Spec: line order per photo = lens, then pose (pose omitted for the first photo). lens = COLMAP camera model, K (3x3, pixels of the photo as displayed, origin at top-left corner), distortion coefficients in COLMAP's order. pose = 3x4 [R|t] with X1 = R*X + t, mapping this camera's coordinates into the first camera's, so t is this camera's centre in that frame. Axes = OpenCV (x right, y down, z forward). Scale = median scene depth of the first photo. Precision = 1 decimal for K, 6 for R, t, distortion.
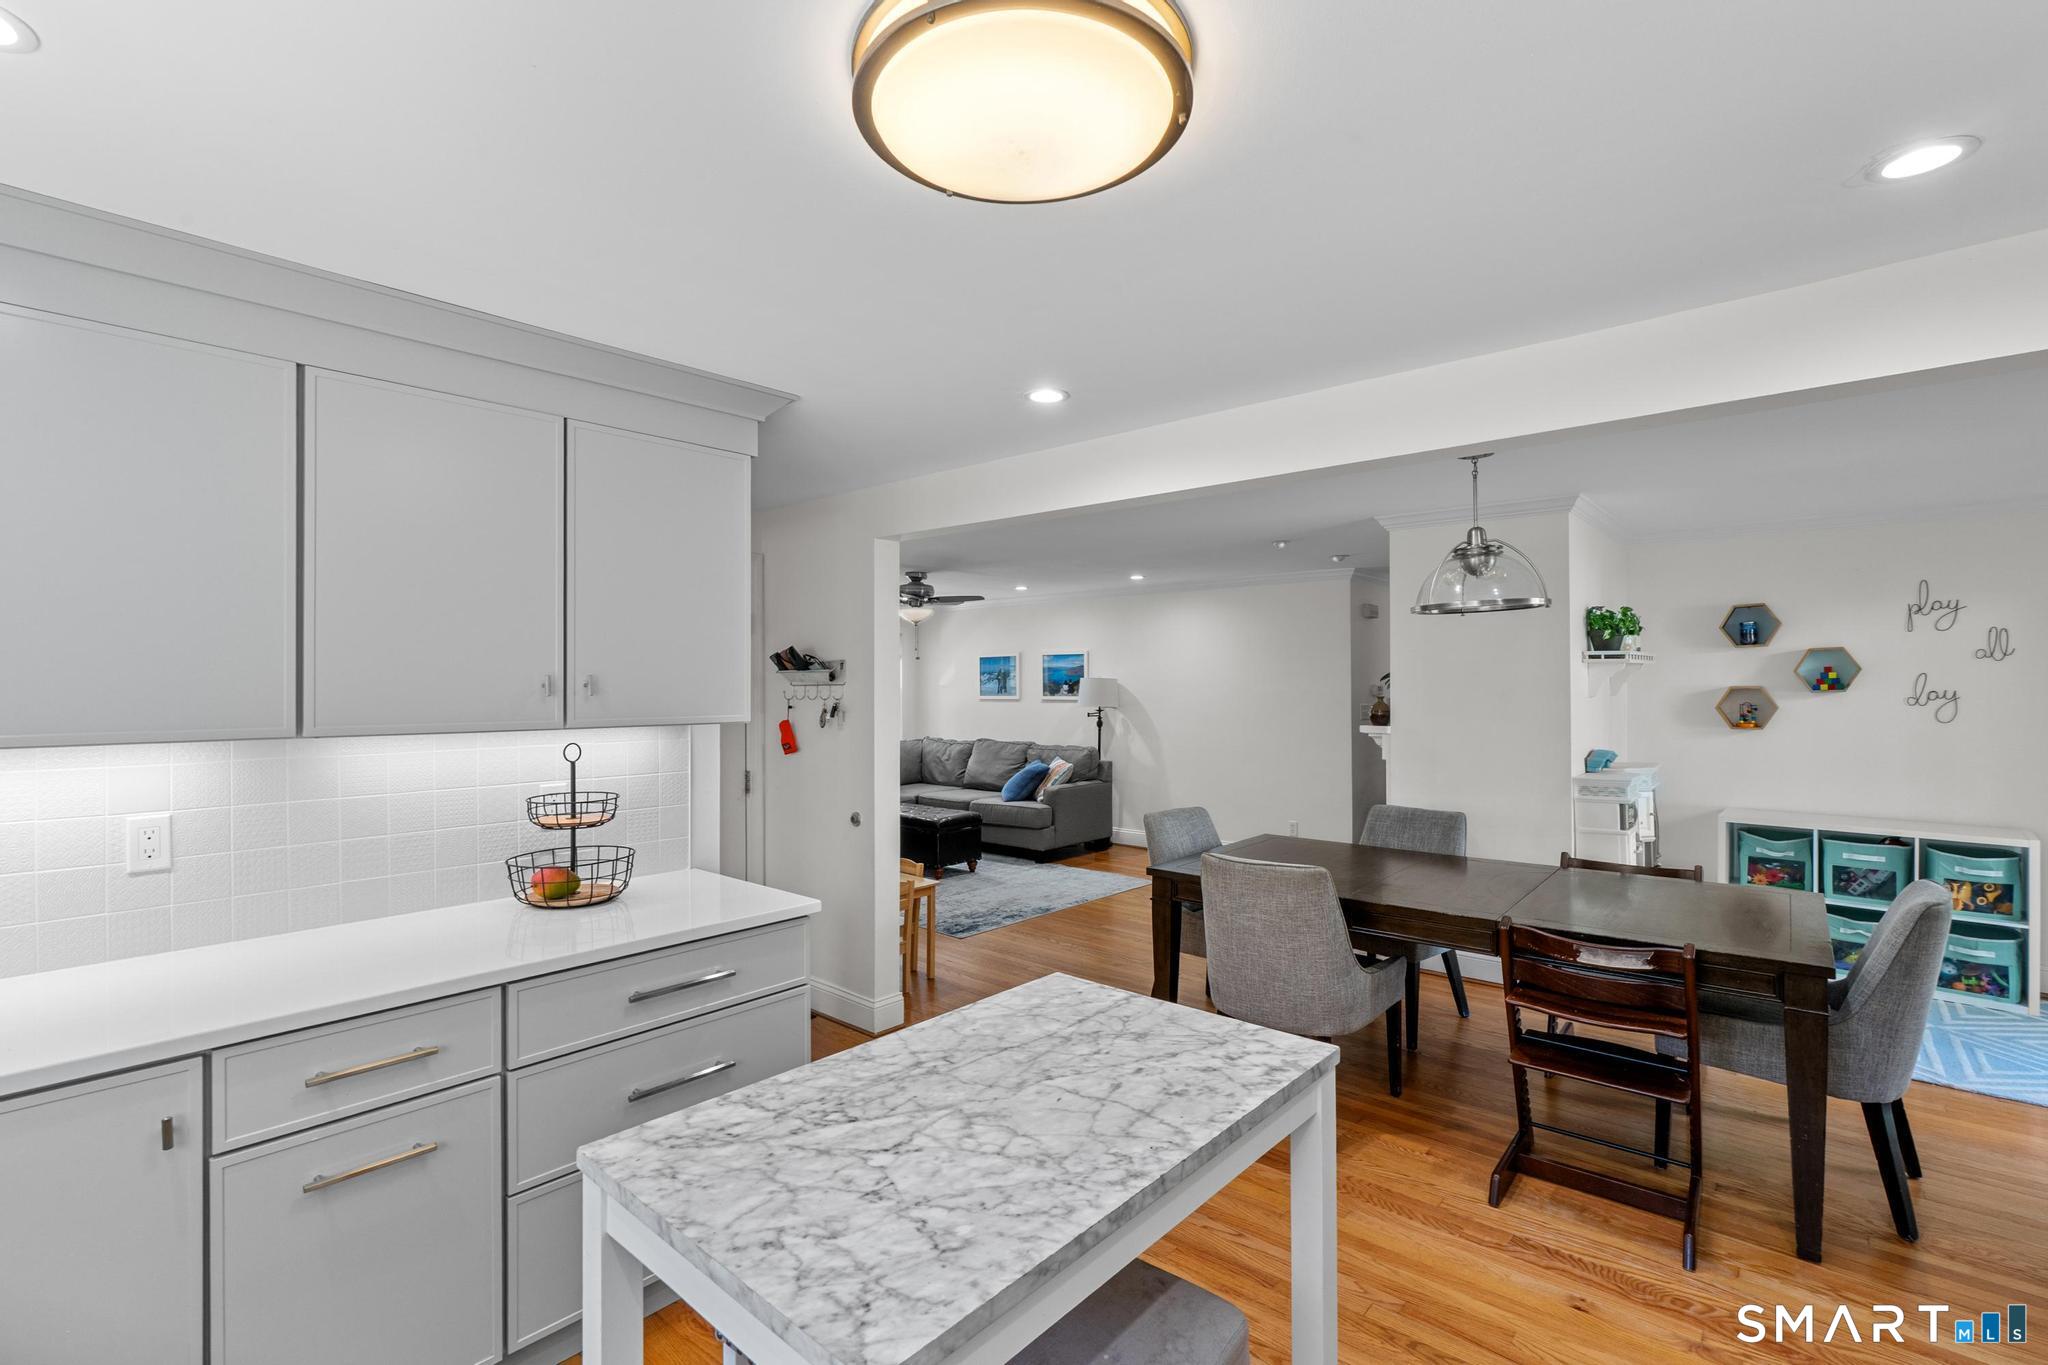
lens RADIAL K [[935.5, 0, 1005.0], [0, 935.5, 678.8], [0, 0, 1]] dist [-0.011811, 0.004065]
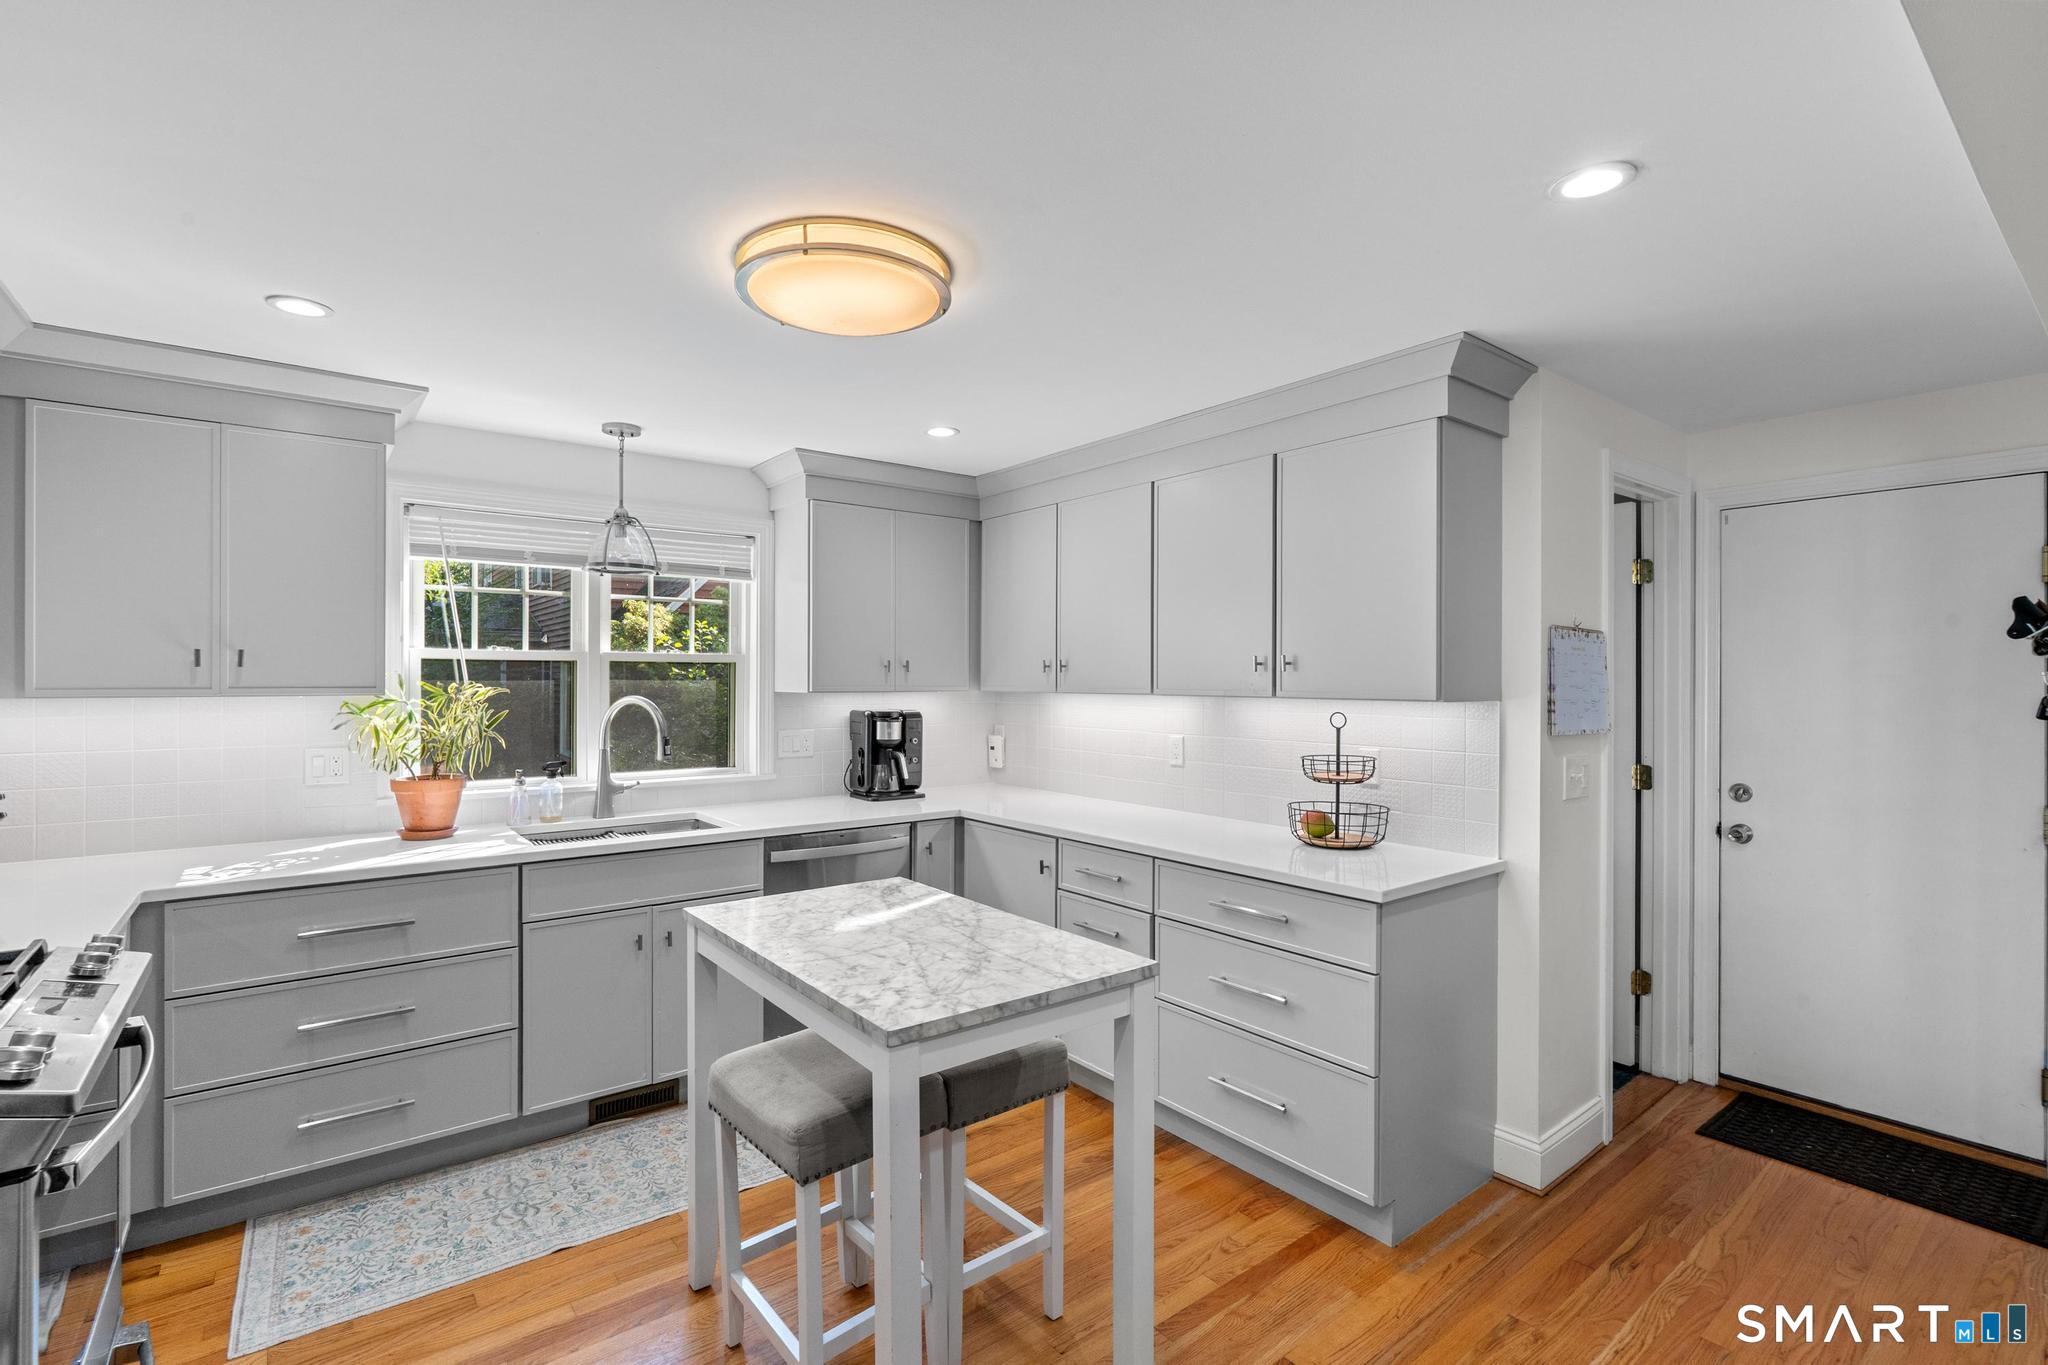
lens RADIAL K [[935.5, 0, 1006.7], [0, 935.5, 676.0], [0, 0, 1]] dist [-0.011811, 0.004065]
pose [[-0.183008, 0.000031, -0.983111, 0.423551], [0.000595, 1.000000, -0.000079, 0.011549], [0.983111, -0.000599, -0.183008, 0.431337]]
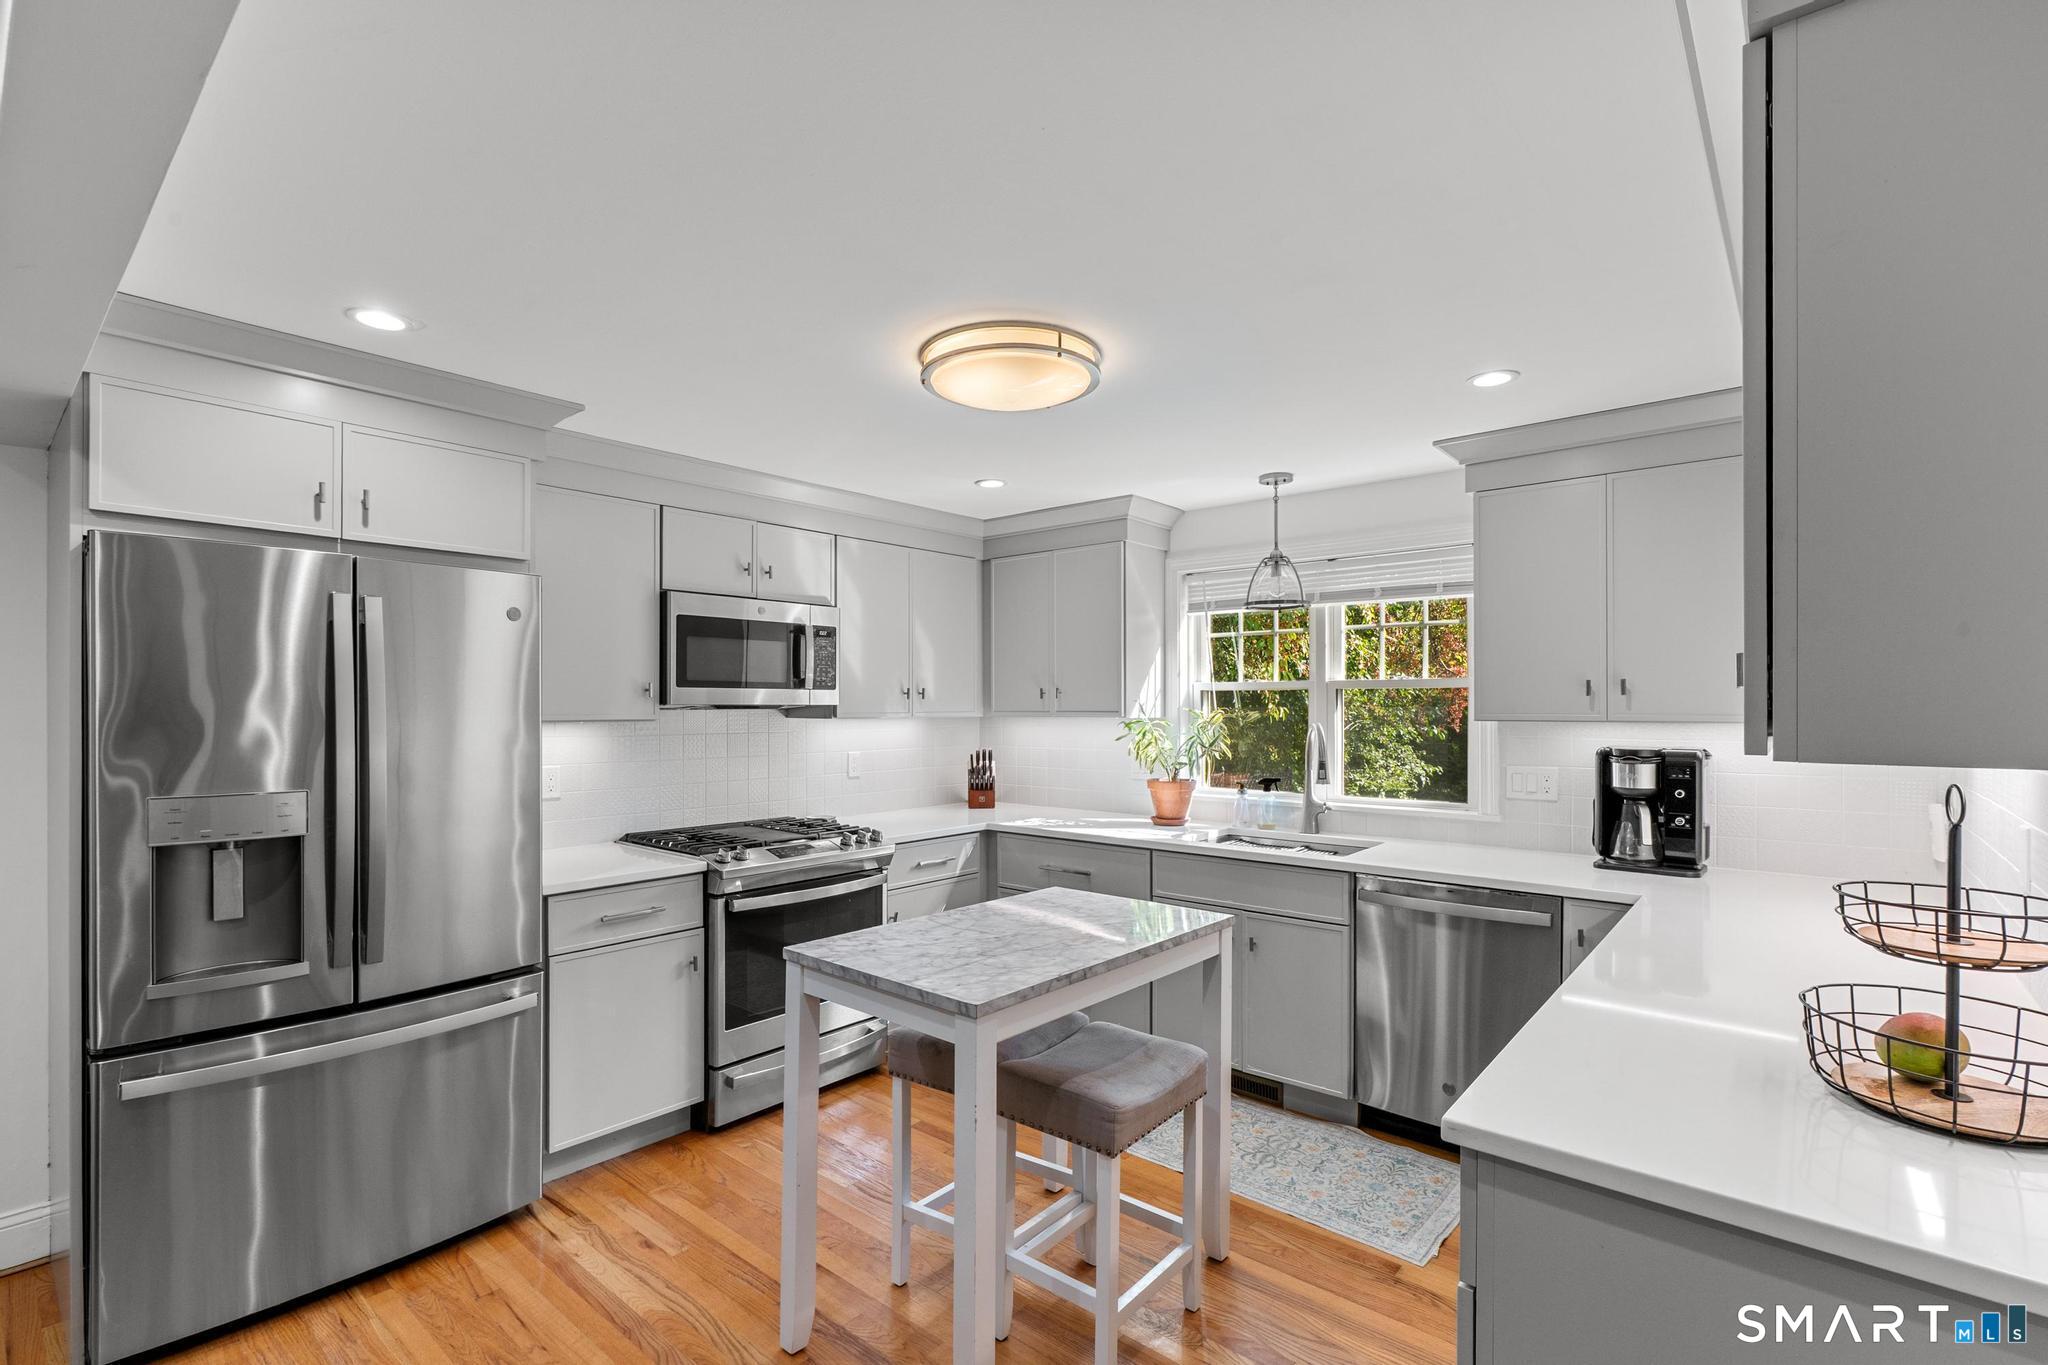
lens RADIAL K [[935.5, 0, 995.5], [0, 935.5, 704.9], [0, 0, 1]] dist [-0.011811, 0.004065]
pose [[-0.999967, 0.003654, -0.007310, 0.018608], [0.003668, 0.999991, -0.001946, 0.013760], [0.007303, -0.001973, -0.999971, 0.793931]]
